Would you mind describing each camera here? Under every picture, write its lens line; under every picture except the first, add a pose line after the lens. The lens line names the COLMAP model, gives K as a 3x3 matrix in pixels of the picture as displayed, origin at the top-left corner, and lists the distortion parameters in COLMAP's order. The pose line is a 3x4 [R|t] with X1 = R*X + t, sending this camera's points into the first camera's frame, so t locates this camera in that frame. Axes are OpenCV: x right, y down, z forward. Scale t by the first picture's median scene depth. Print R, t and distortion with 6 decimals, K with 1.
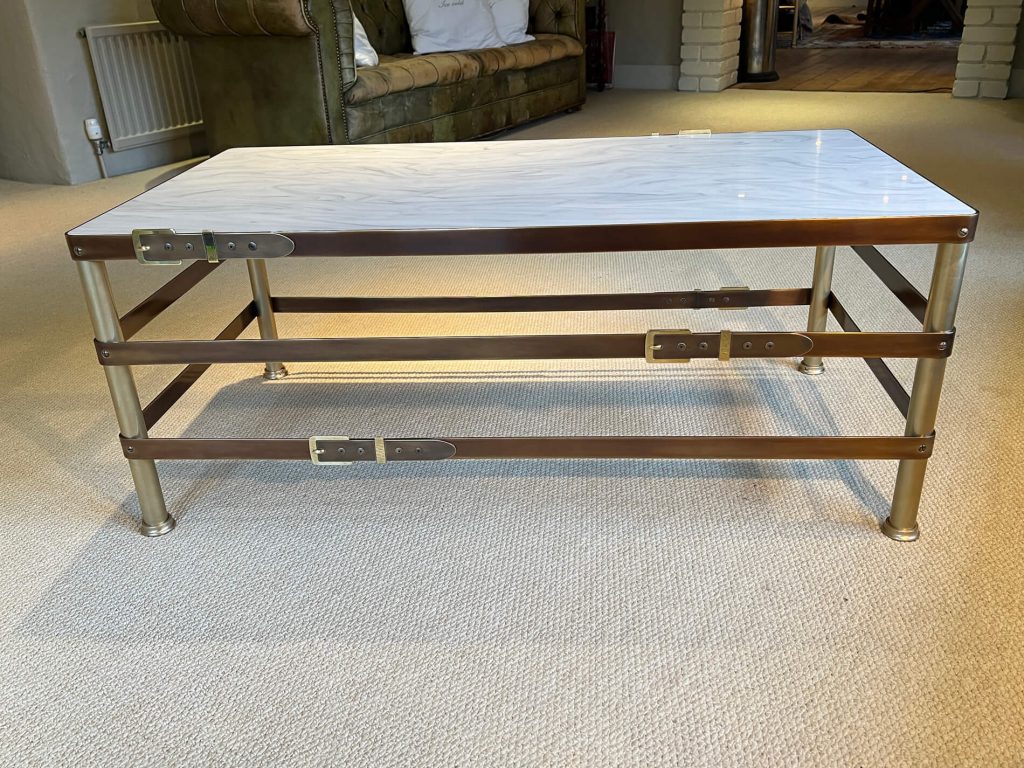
lens RADIAL K [[865.7, 0, 507.5], [0, 865.7, 385.8], [0, 0, 1]] dist [0.079361, -0.113980]
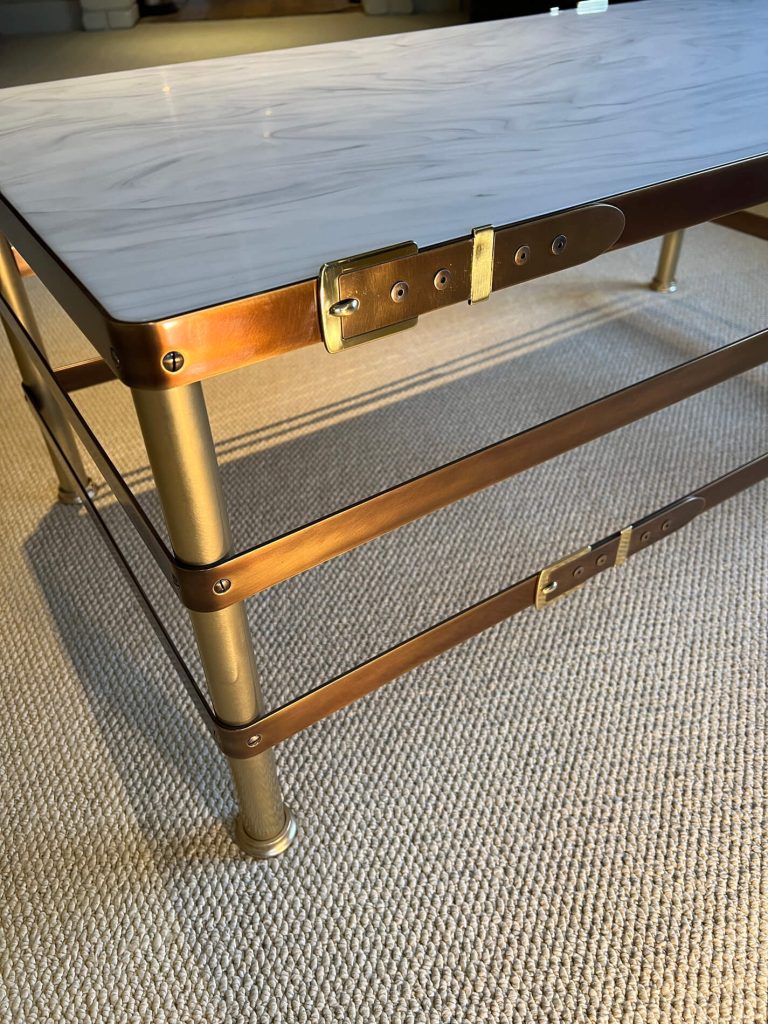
lens RADIAL K [[770.7, 0, 384.0], [0, 770.7, 512.0], [0, 0, 1]] dist [0.062993, -0.072768]
pose [[0.798404, -0.366186, 0.477974, -0.549204], [0.256916, 0.925107, 0.279593, -0.152042], [-0.544560, -0.100429, 0.832688, 0.633234]]
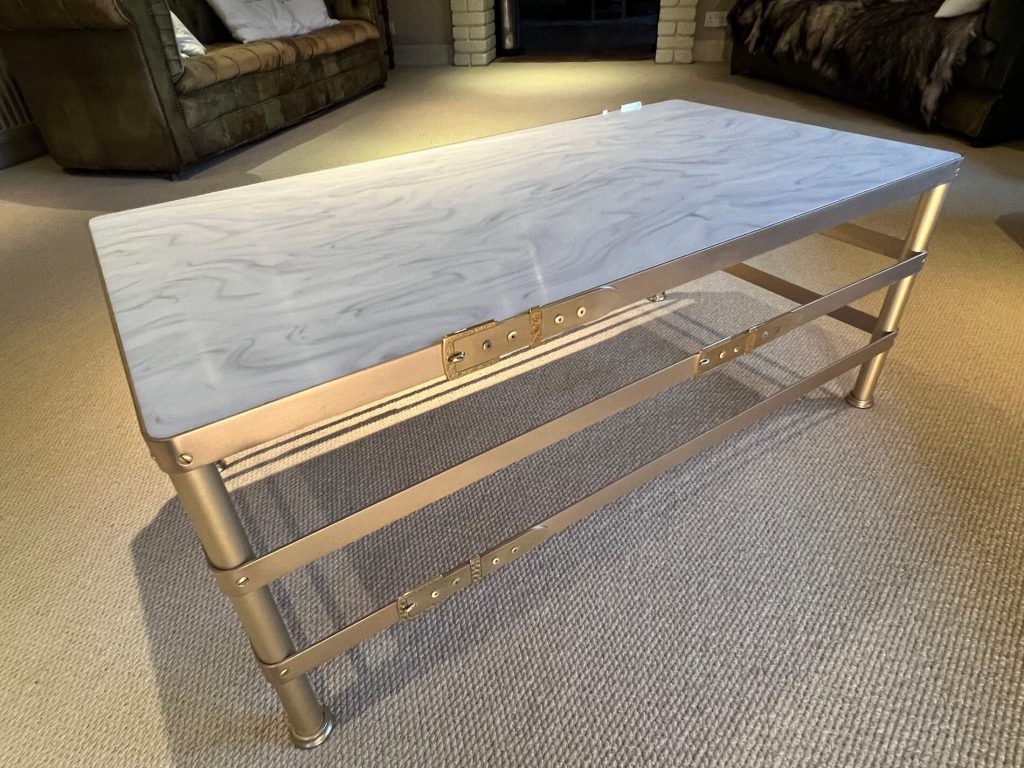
lens RADIAL K [[620.1, 0, 512.0], [0, 620.1, 384.0], [0, 0, 1]] dist [-0.000492, 0.002336]
pose [[-0.783477, 0.416943, -0.460784, 0.474889], [-0.197489, 0.535998, 0.820795, -0.731258], [0.589204, 0.734074, -0.337601, 1.490588]]
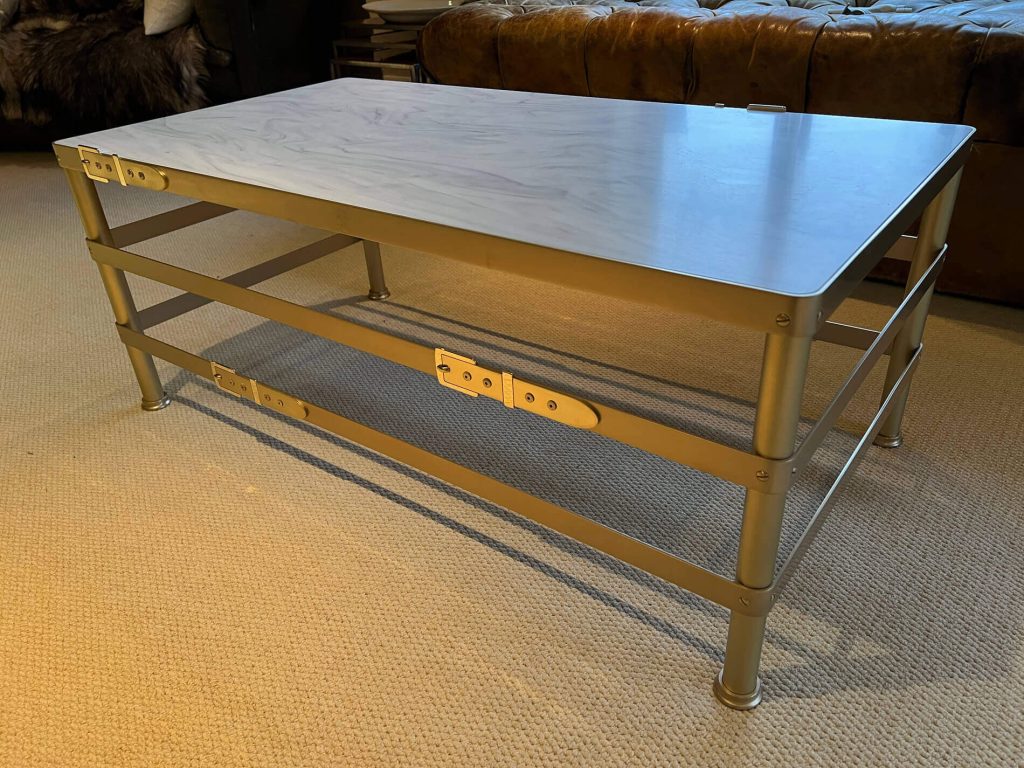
lens RADIAL K [[770.9, 0, 517.6], [0, 770.9, 388.8], [0, 0, 1]] dist [0.061976, -0.073582]
pose [[0.851017, 0.268385, -0.451375, 0.525316], [-0.213224, 0.962092, 0.170044, -0.153982], [0.479902, -0.048467, 0.875982, 0.349658]]
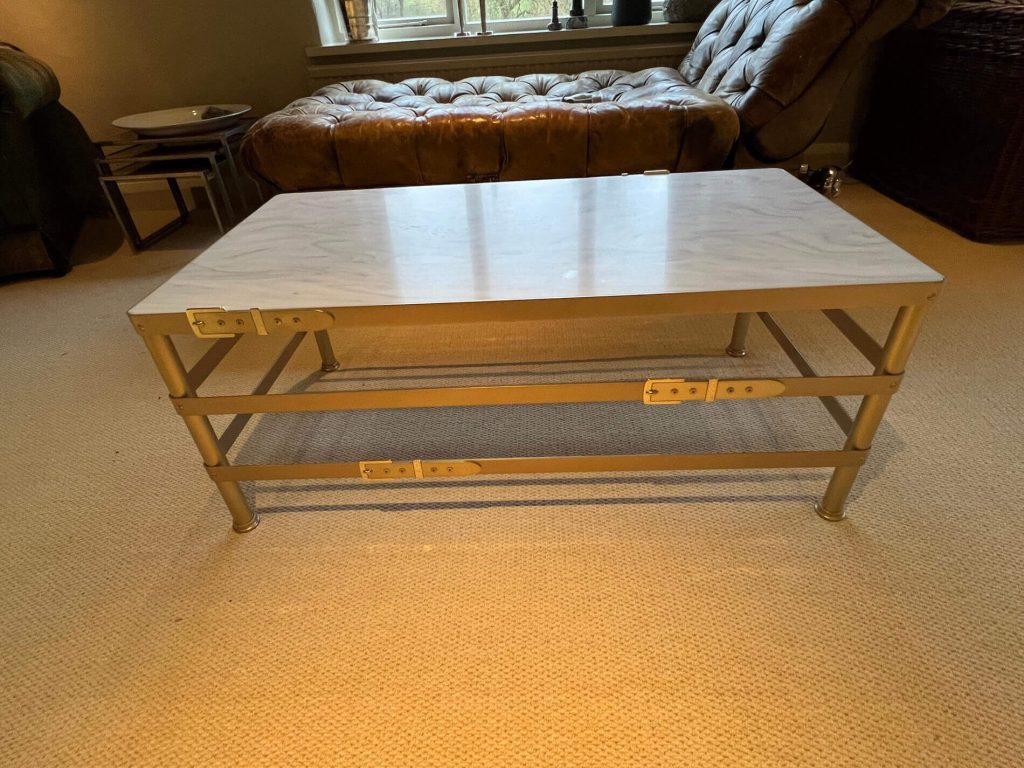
lens RADIAL K [[549.6, 0, 507.7], [0, 549.6, 387.7], [0, 0, 1]] dist [-0.003651, 0.000017]
pose [[0.998463, -0.042049, 0.036096, -0.047435], [0.035445, 0.985269, 0.167298, -0.166350], [-0.042599, -0.165762, 0.985245, 0.259575]]
